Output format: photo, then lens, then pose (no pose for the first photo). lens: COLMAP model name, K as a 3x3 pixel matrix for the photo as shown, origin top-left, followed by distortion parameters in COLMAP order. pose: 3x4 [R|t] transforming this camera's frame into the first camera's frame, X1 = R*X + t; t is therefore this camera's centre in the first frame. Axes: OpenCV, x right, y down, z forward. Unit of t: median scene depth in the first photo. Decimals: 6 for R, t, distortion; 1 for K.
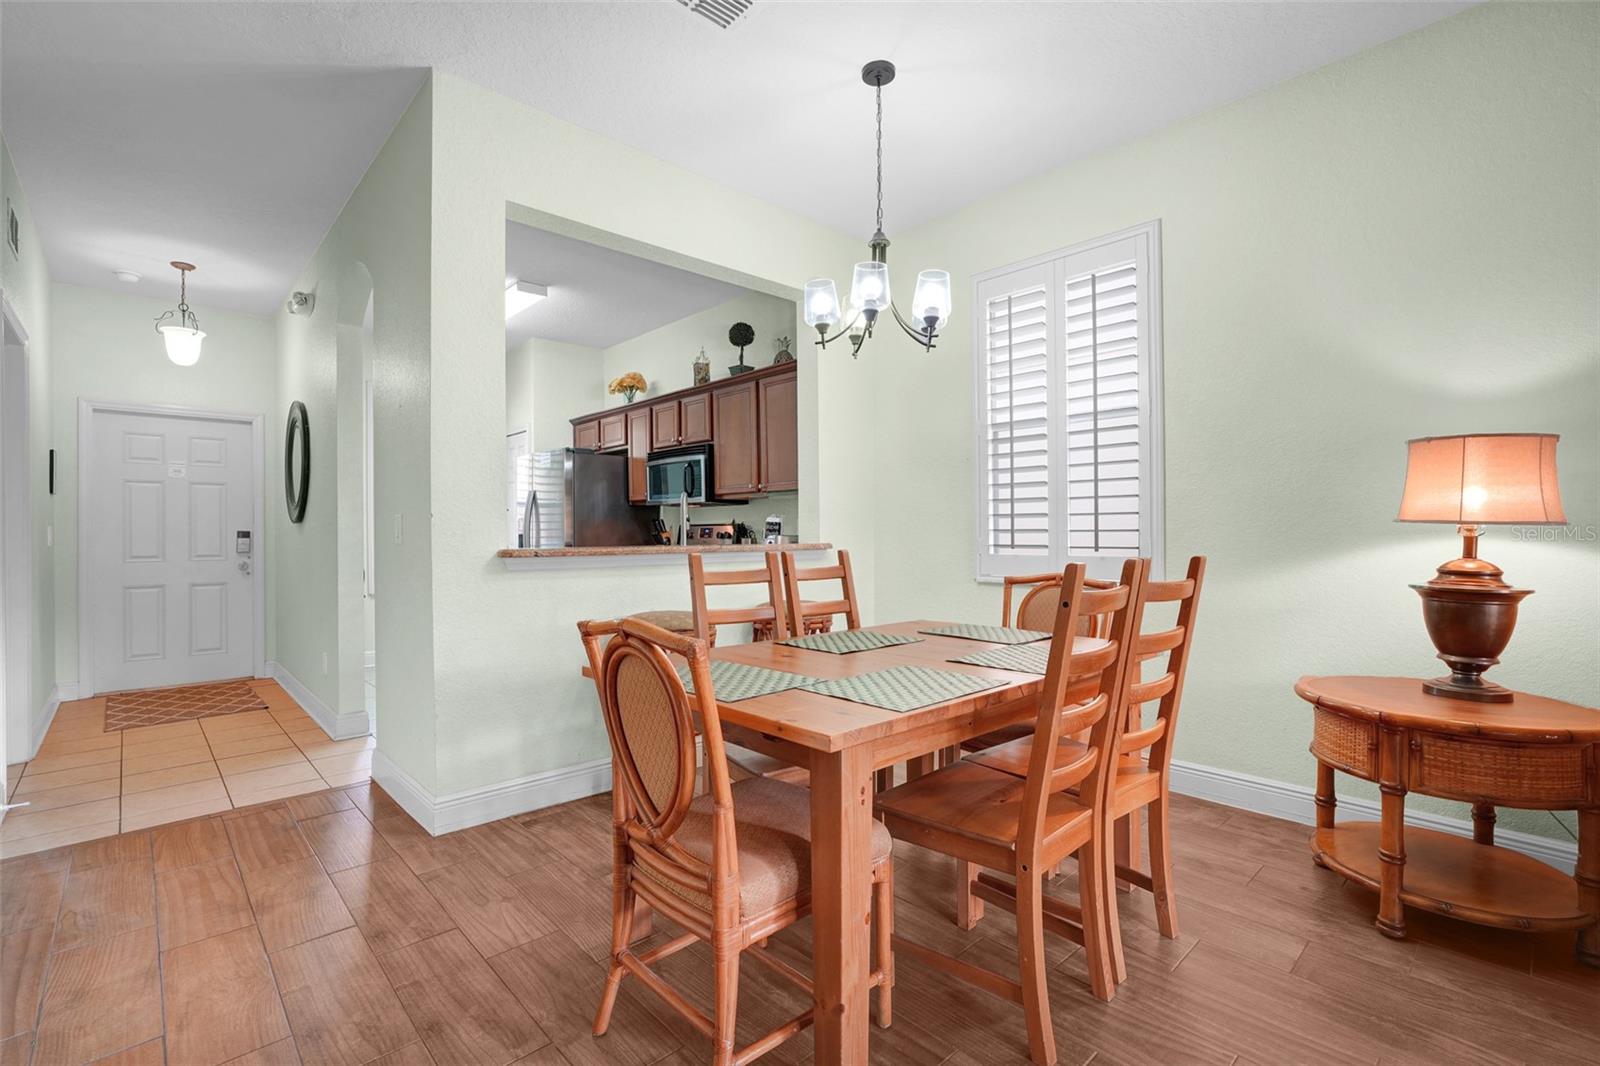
lens RADIAL K [[726.4, 0, 800.0], [0, 726.4, 533.0], [0, 0, 1]] dist [-0.001138, -0.000181]
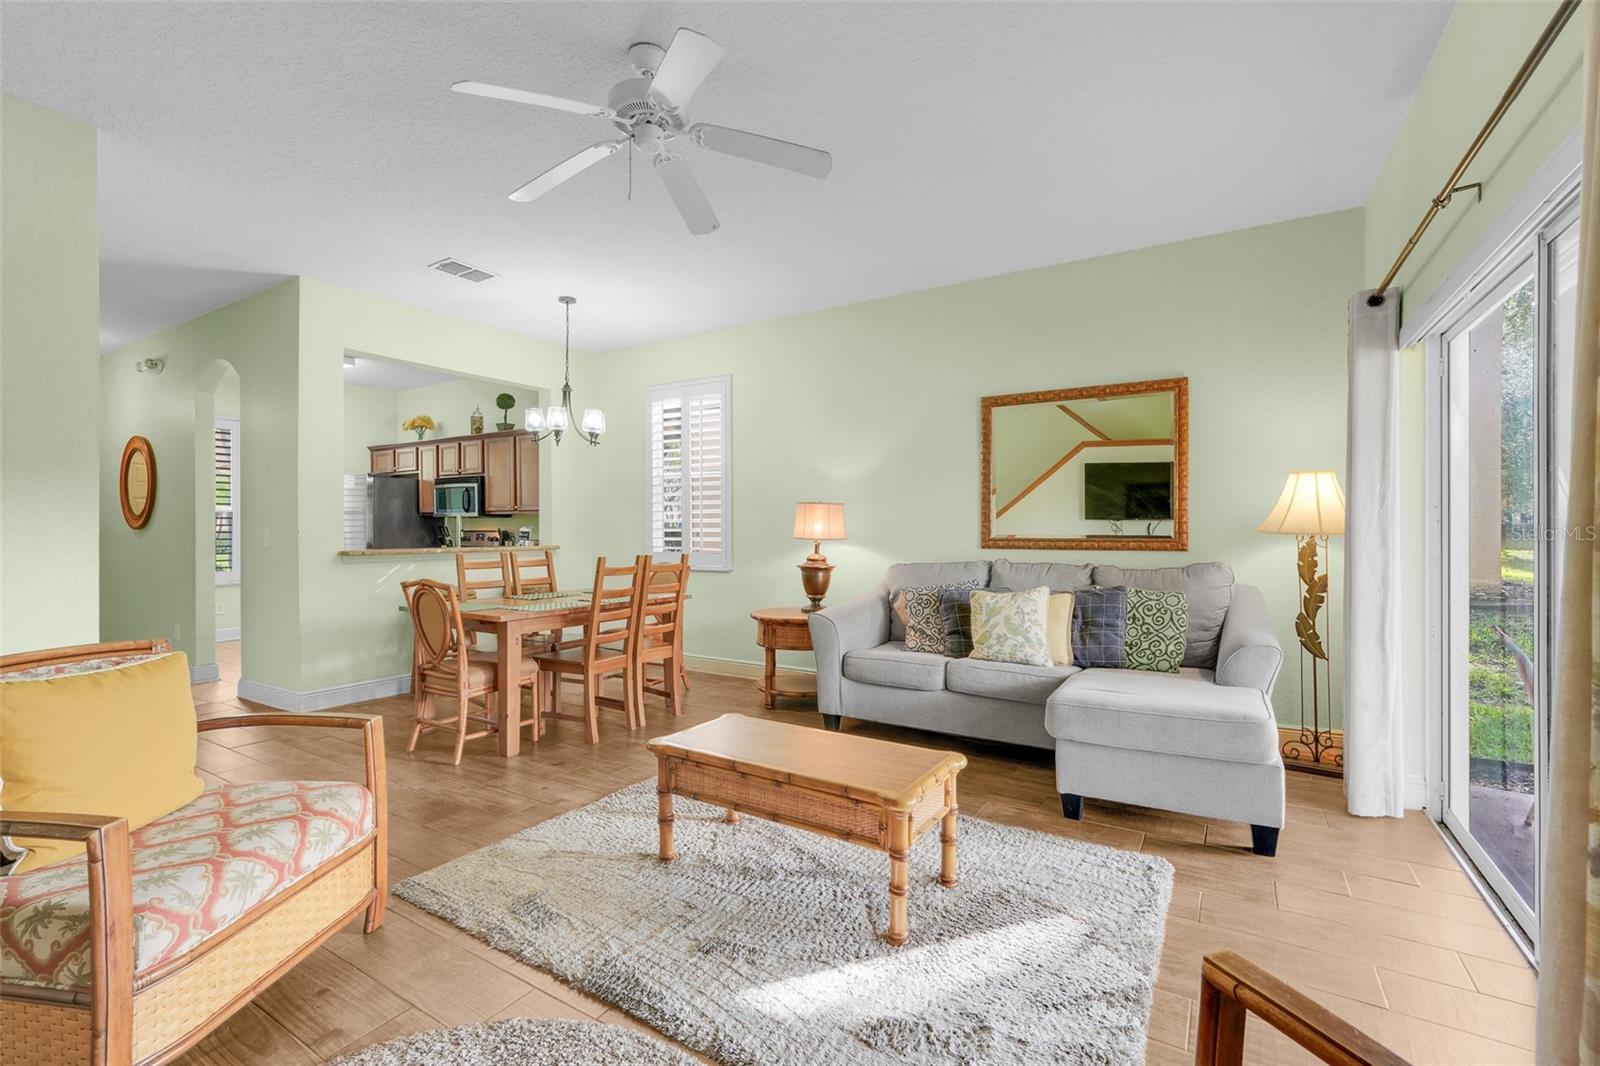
lens RADIAL K [[702.7, 0, 793.5], [0, 702.7, 527.1], [0, 0, 1]] dist [-0.001882, -0.000118]
pose [[0.965530, 0.003604, 0.260265, 0.112211], [-0.003130, 0.999993, -0.002238, -0.019744], [-0.260271, 0.001346, 0.965535, -0.514938]]
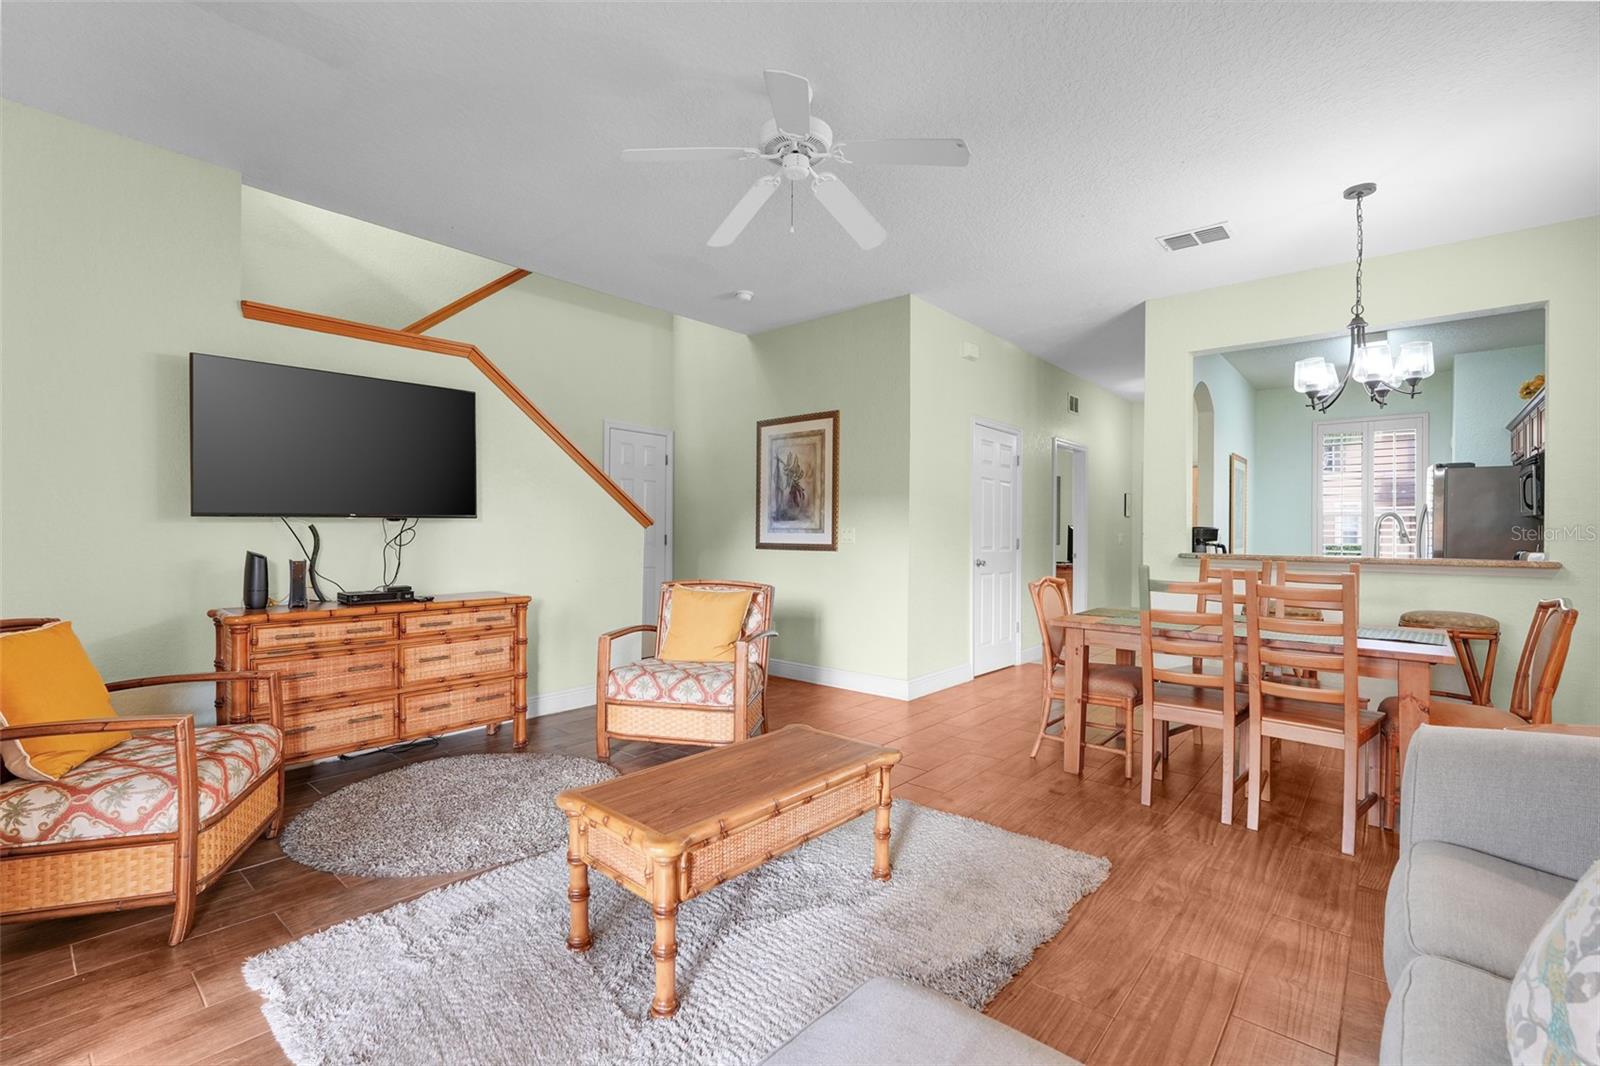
lens RADIAL K [[708.6, 0, 800.0], [0, 708.6, 533.0], [0, 0, 1]] dist [-0.001365, -0.000155]
pose [[0.118400, 0.003234, -0.992961, 0.680450], [-0.004943, 0.999984, 0.002667, -0.015368], [0.992954, 0.004592, 0.118414, -0.072530]]
